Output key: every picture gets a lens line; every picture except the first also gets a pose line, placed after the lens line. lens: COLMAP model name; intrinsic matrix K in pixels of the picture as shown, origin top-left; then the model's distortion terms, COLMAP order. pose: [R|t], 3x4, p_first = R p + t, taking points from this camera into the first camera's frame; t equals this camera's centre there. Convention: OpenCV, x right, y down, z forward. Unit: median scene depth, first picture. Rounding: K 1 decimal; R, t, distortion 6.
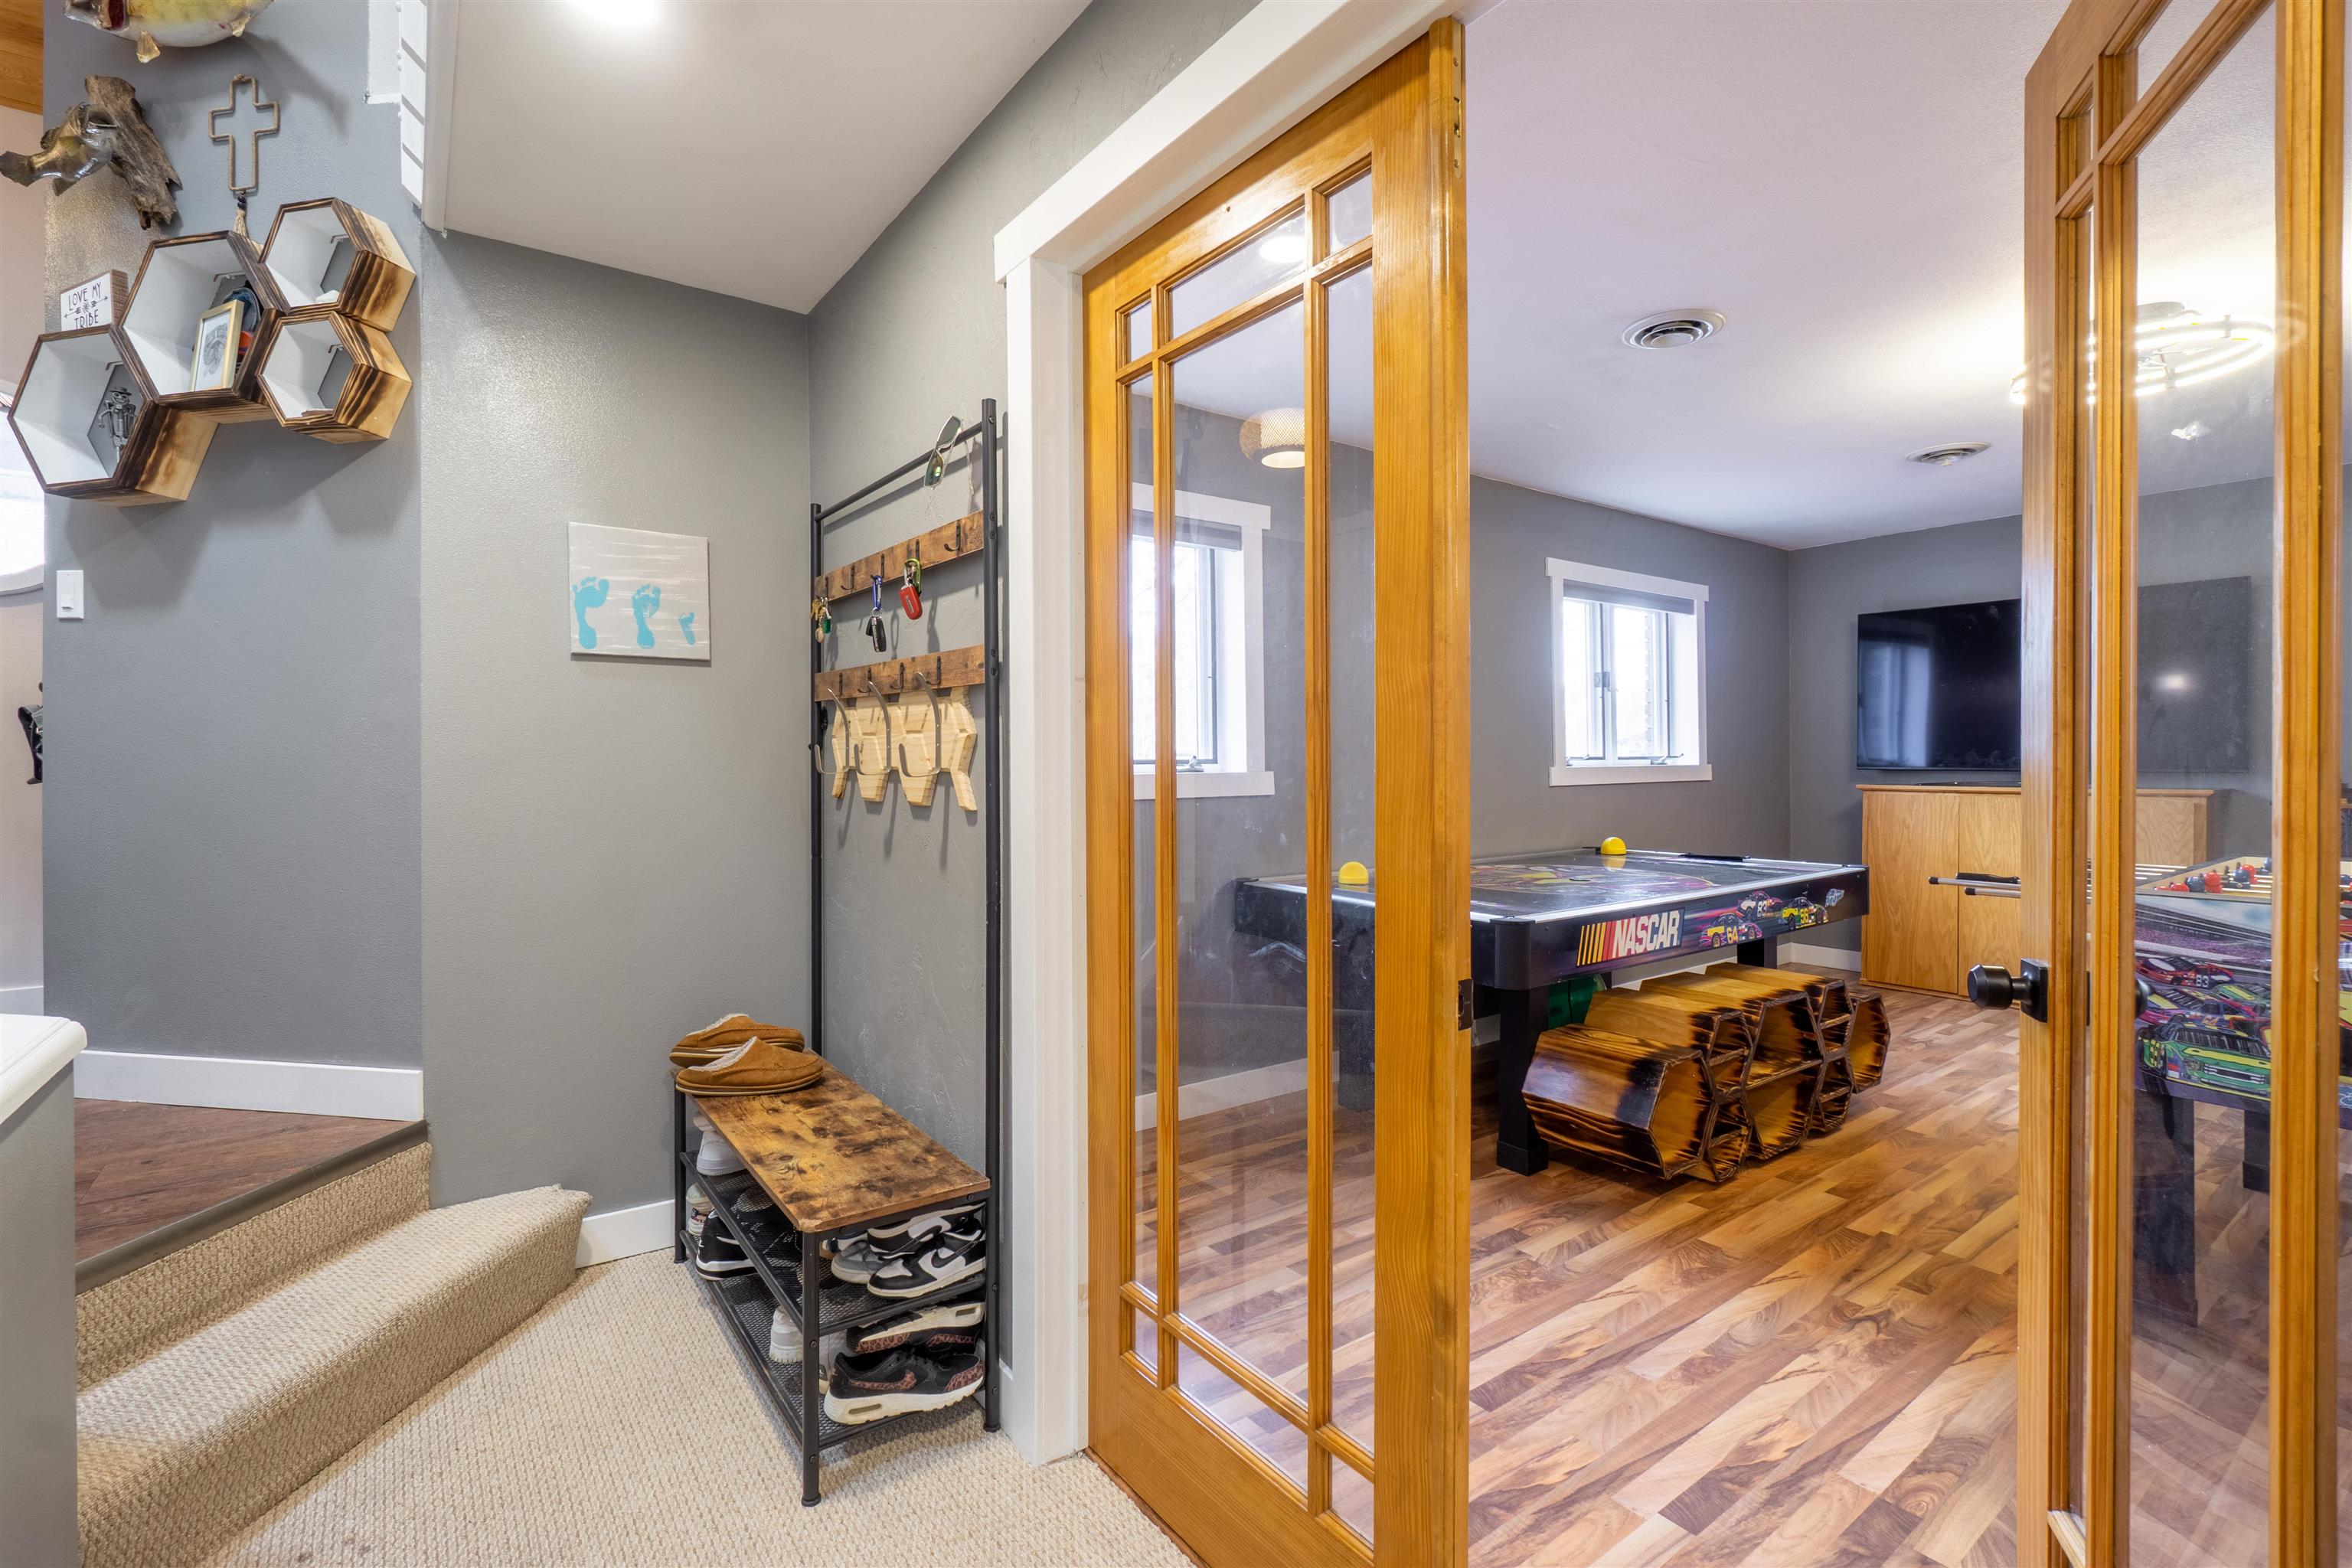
lens RADIAL K [[1007.9, 0, 1169.4], [0, 1007.9, 768.7], [0, 0, 1]] dist [-0.008539, 0.002843]
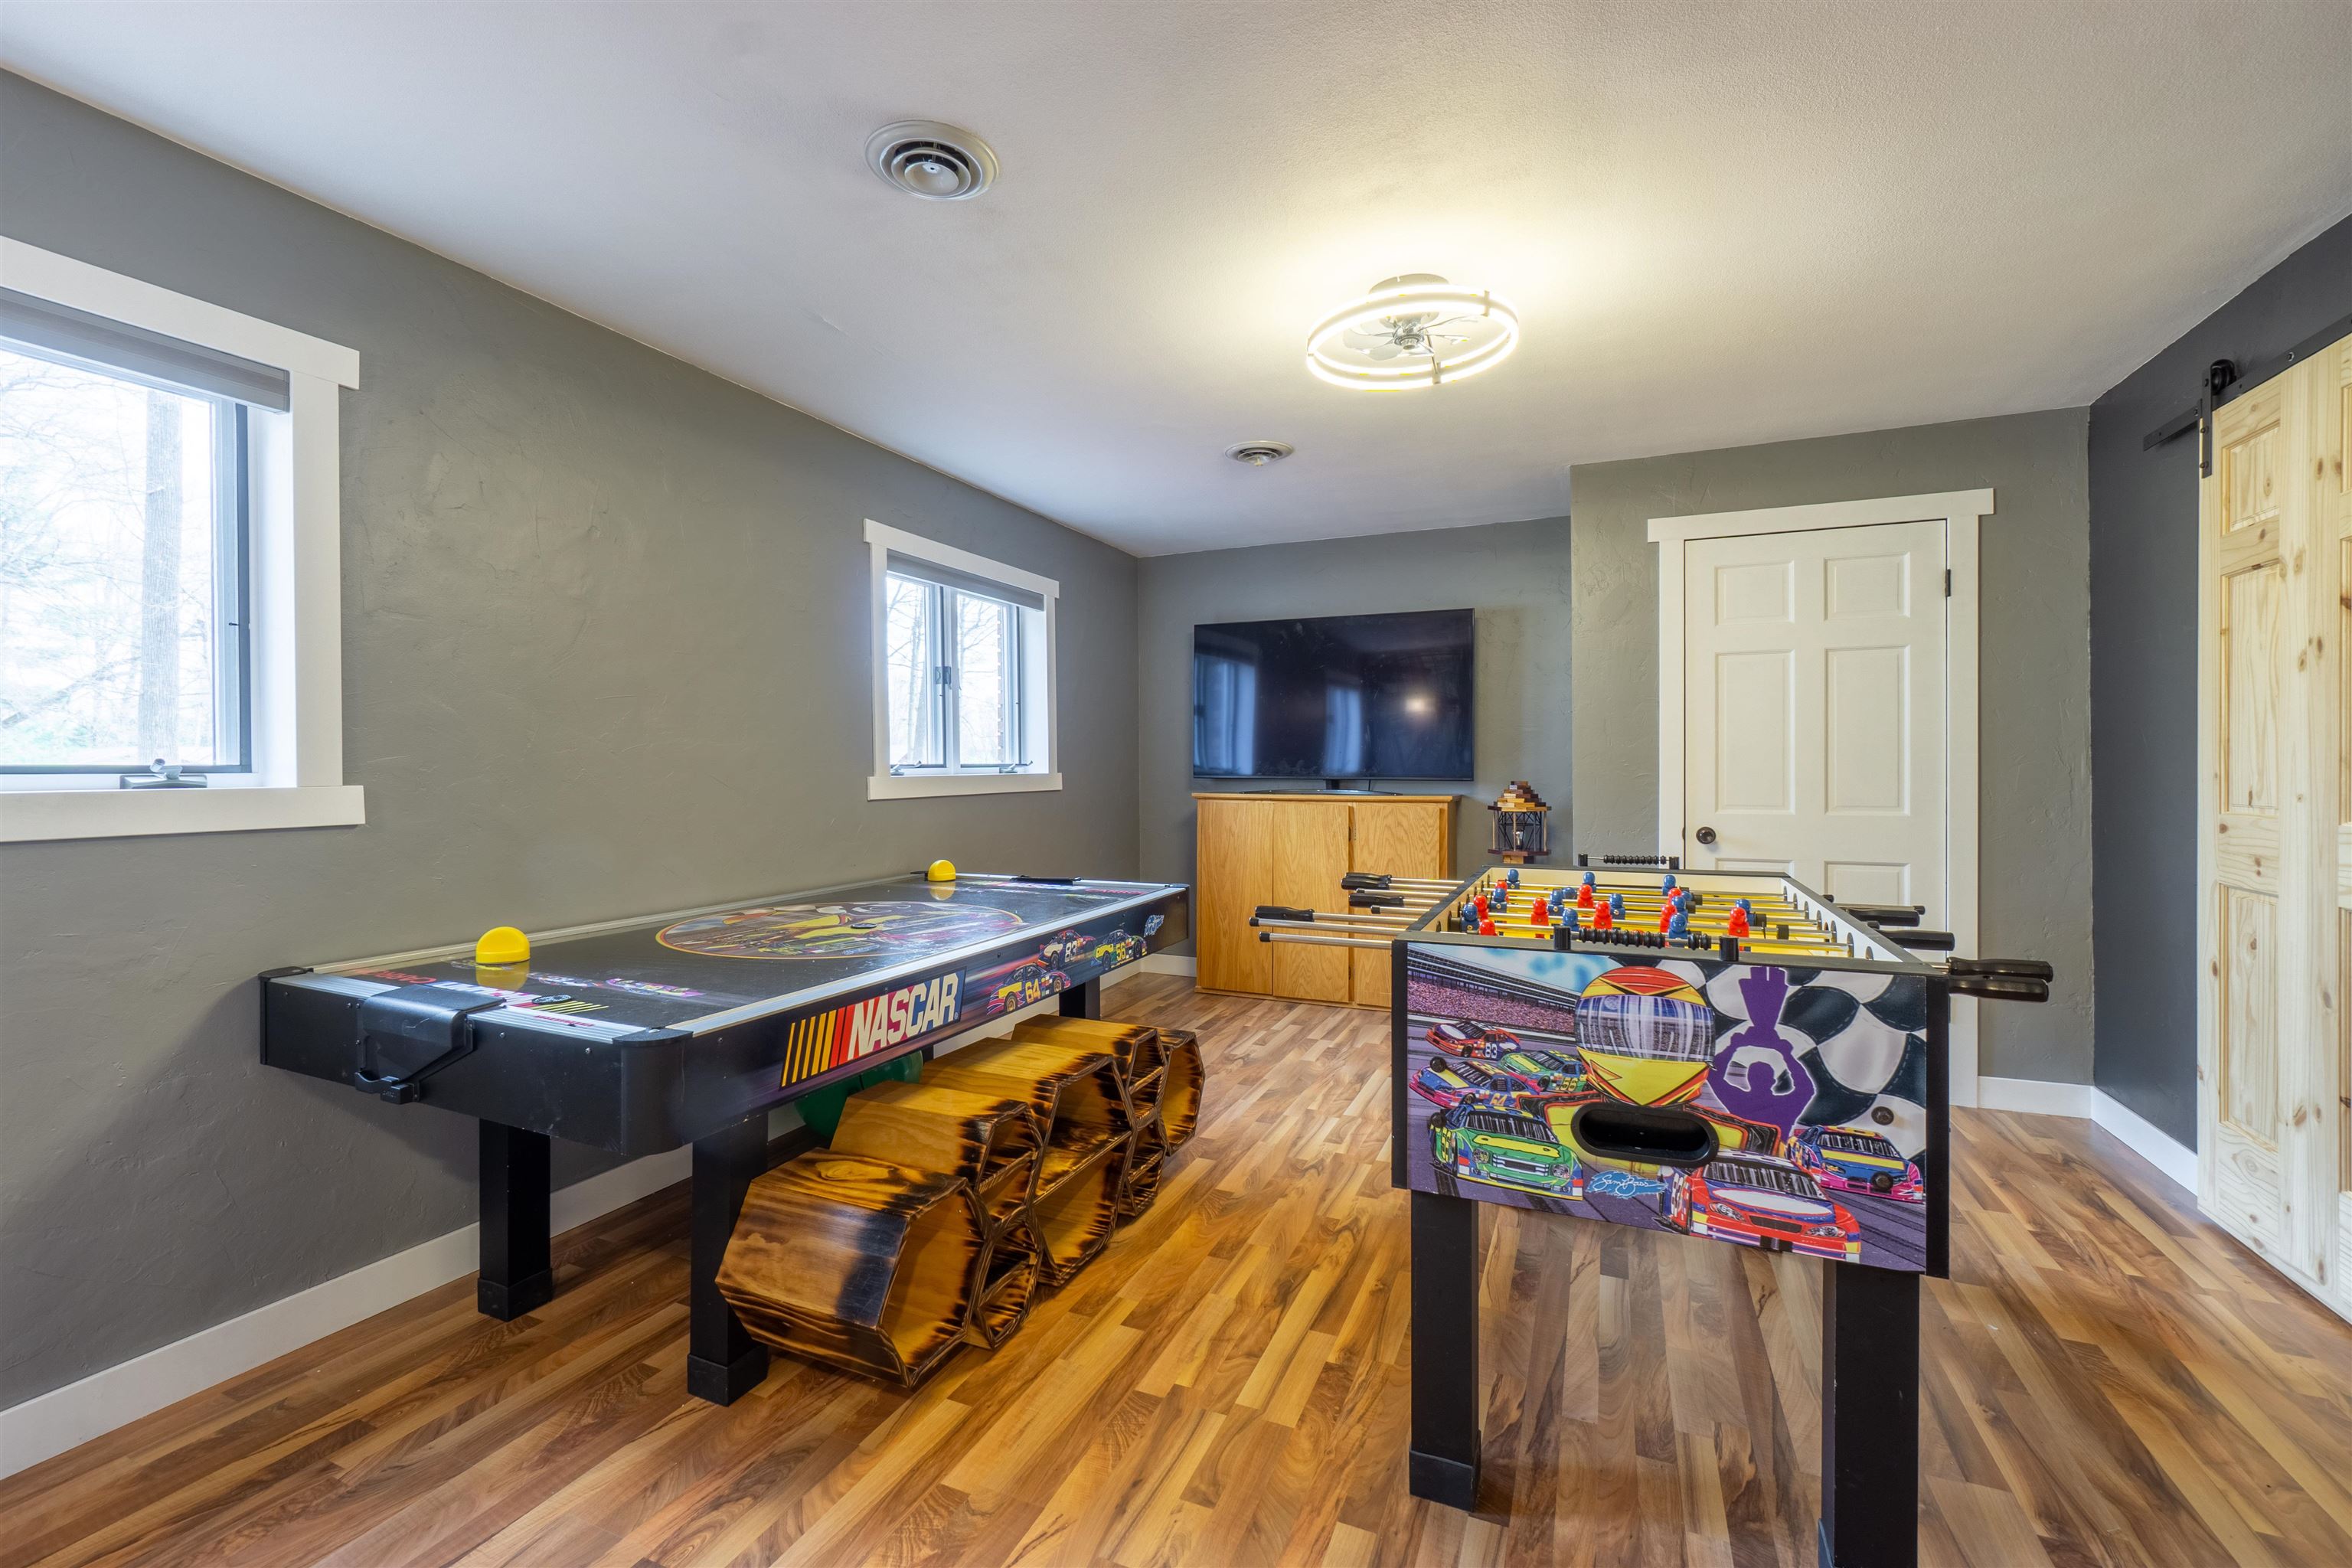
lens RADIAL K [[1007.9, 0, 1155.1], [0, 1007.9, 776.2], [0, 0, 1]] dist [-0.008539, 0.002843]
pose [[0.858088, -0.001617, 0.513500, 0.200342], [0.001435, 0.999999, 0.000752, -0.003035], [-0.513500, 0.000092, 0.858089, 0.230041]]
